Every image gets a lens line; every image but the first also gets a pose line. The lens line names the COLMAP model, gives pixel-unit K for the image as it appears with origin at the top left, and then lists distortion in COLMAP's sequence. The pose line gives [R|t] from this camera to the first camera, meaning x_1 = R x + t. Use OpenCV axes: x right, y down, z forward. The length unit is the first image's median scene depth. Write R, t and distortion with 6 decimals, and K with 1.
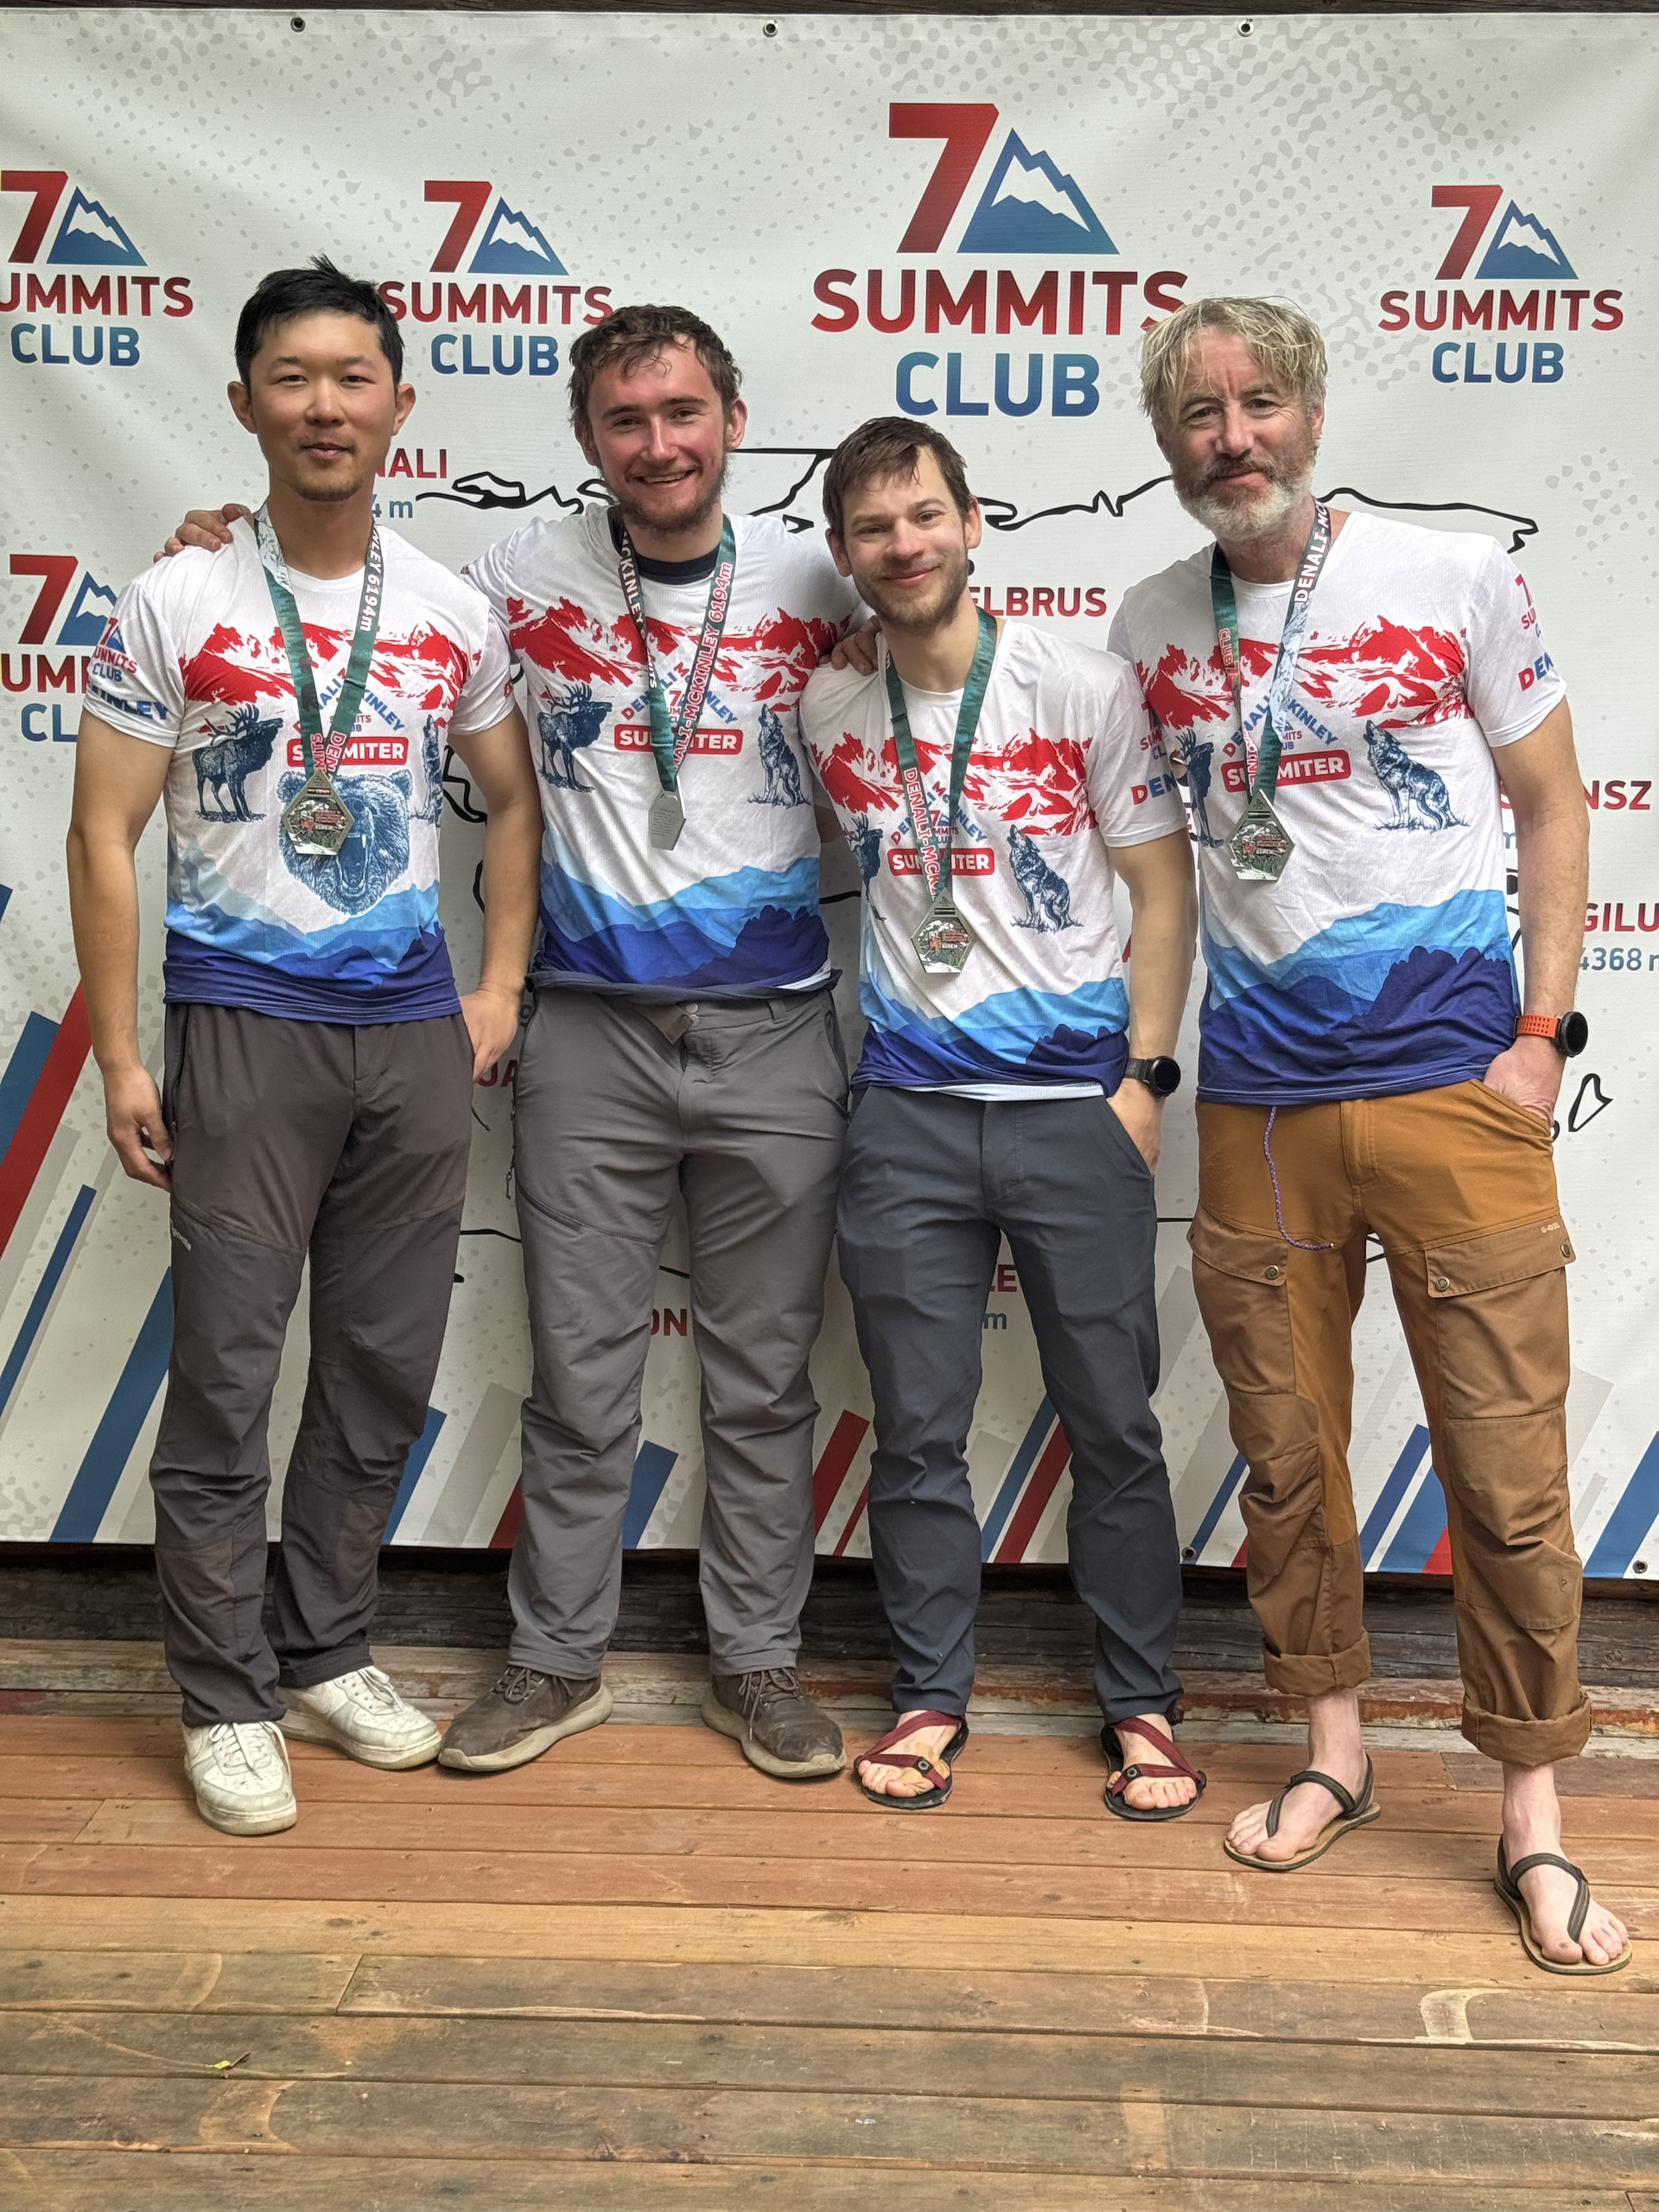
lens RADIAL K [[3096.3, 0, 835.0], [0, 3096.3, 1111.5], [0, 0, 1]] dist [0.265967, -0.722133]
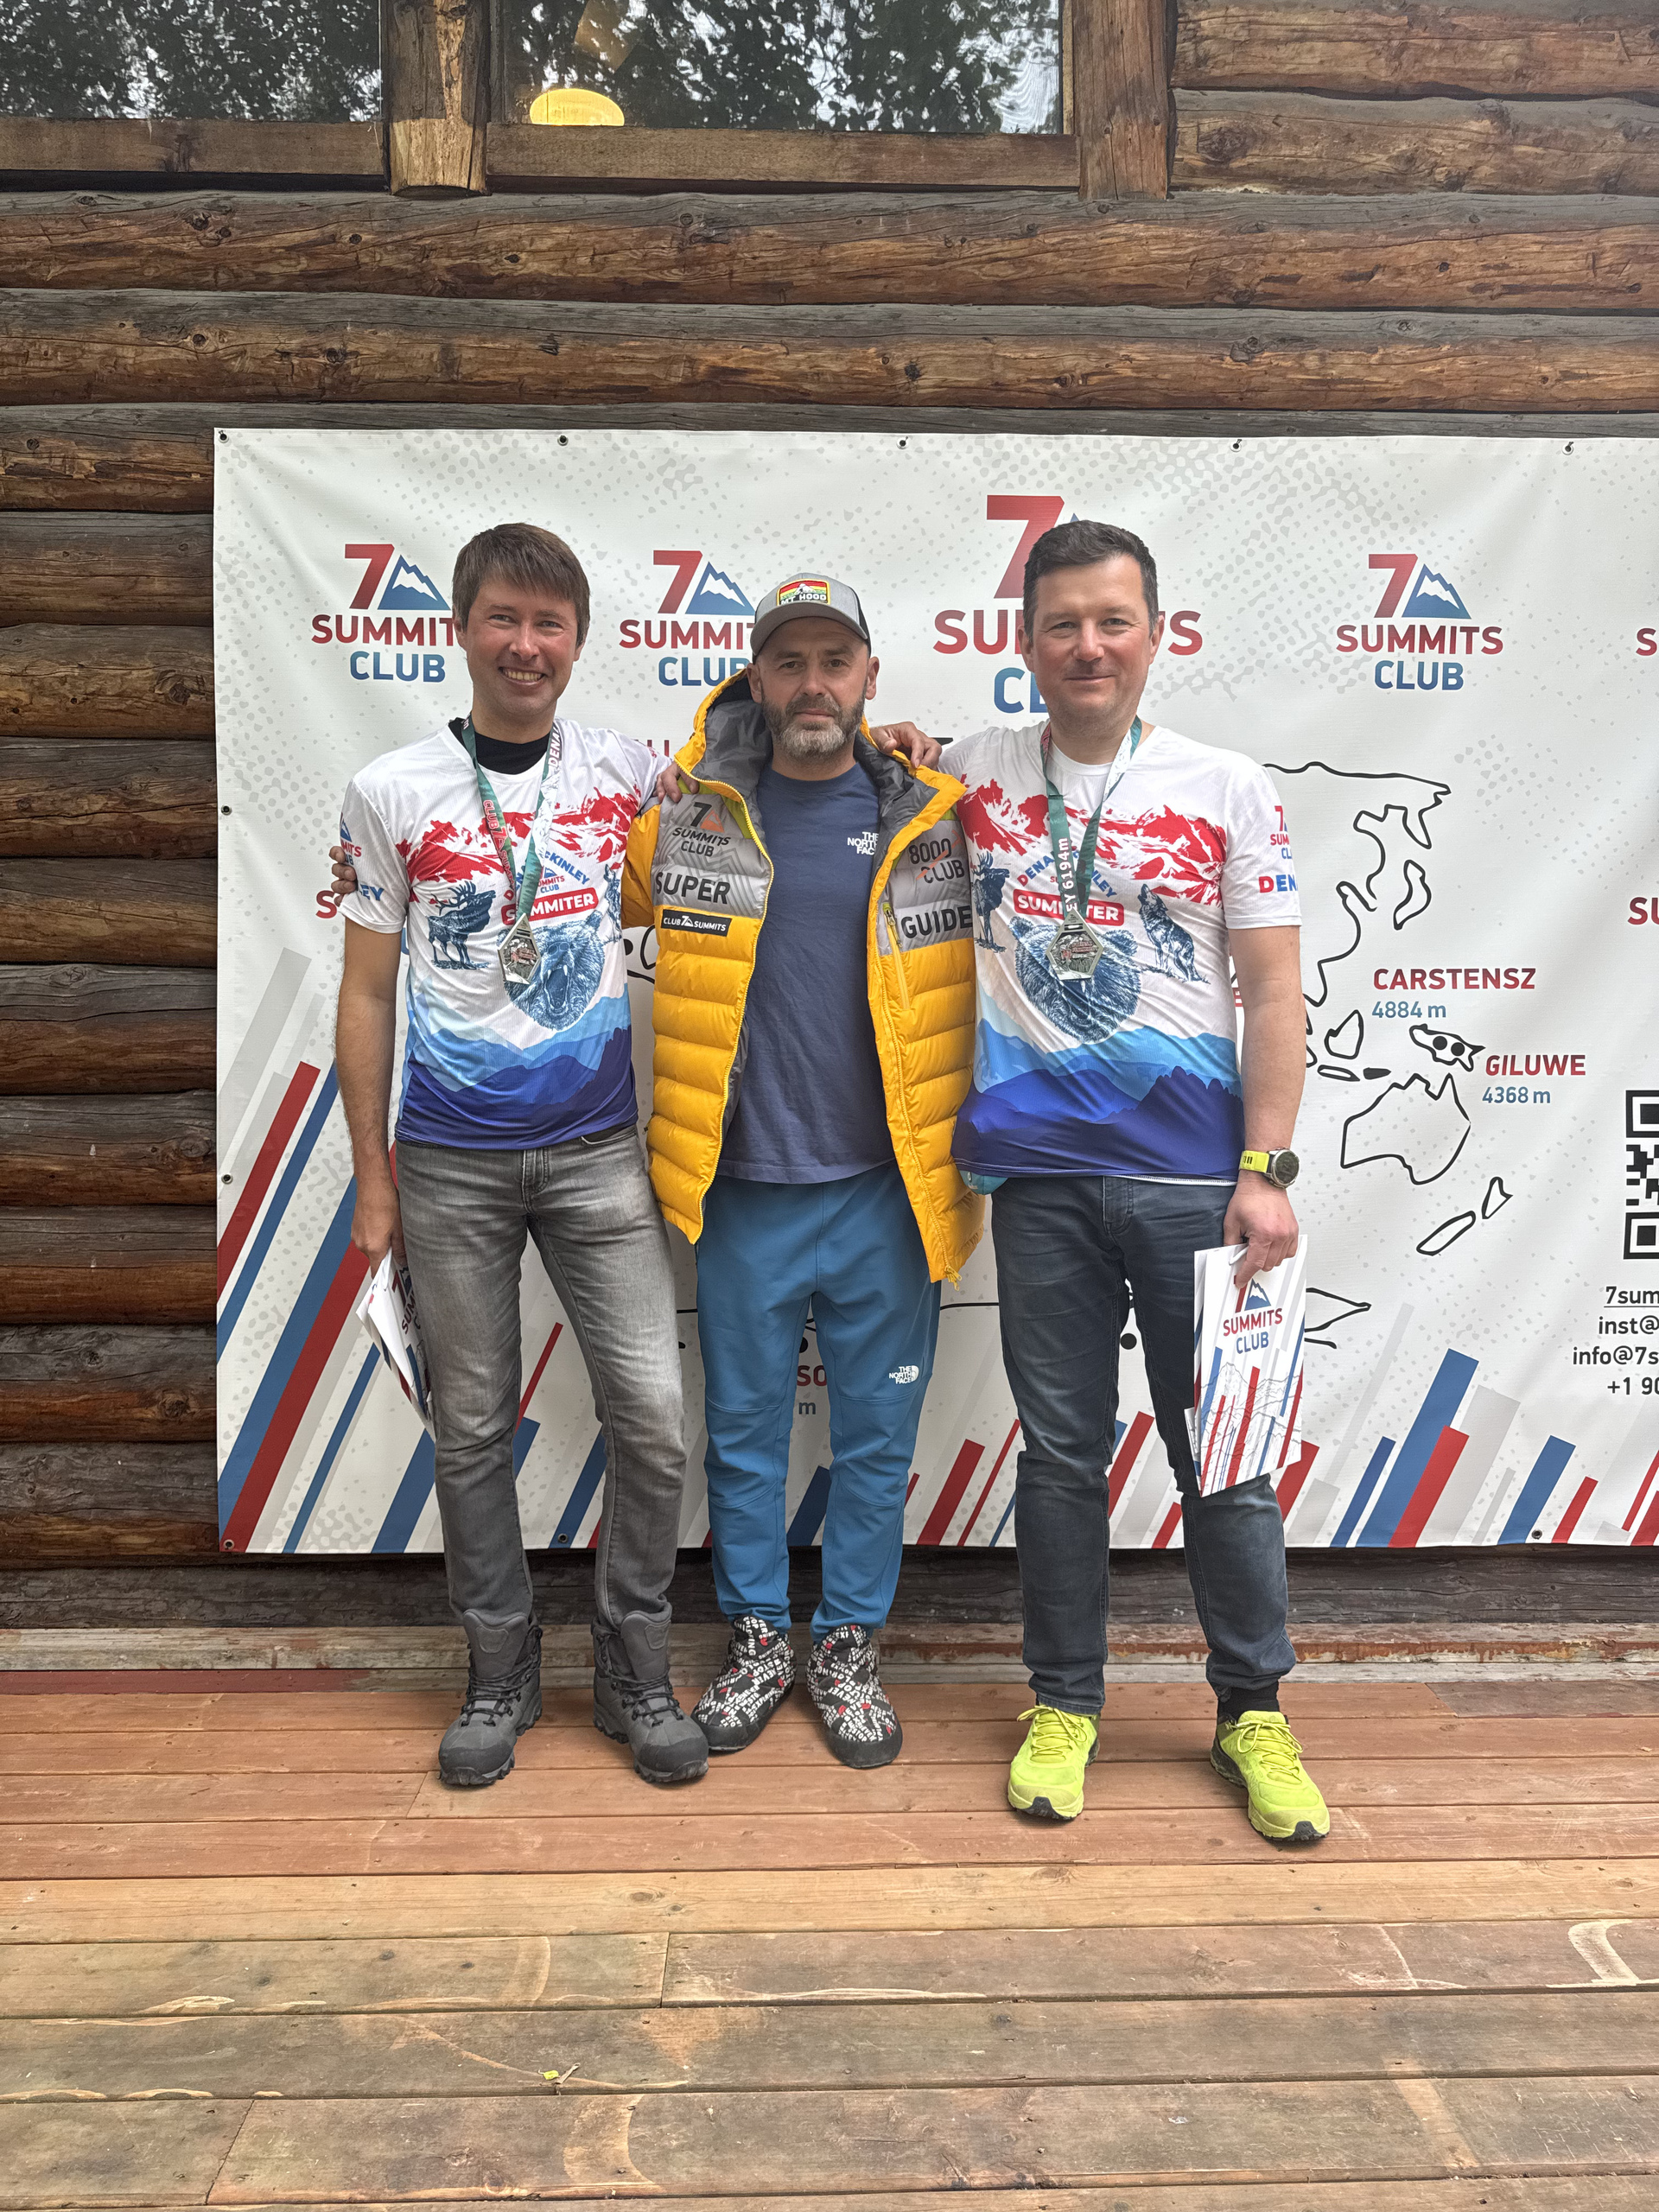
lens RADIAL K [[1589.2, 0, 823.6], [0, 1589.2, 1121.7], [0, 0, 1]] dist [-0.000242, -0.003078]
pose [[0.997748, -0.015721, 0.065201, -0.106361], [0.021000, 0.996486, -0.081084, 0.014437], [-0.063697, 0.082271, 0.994572, 0.325747]]
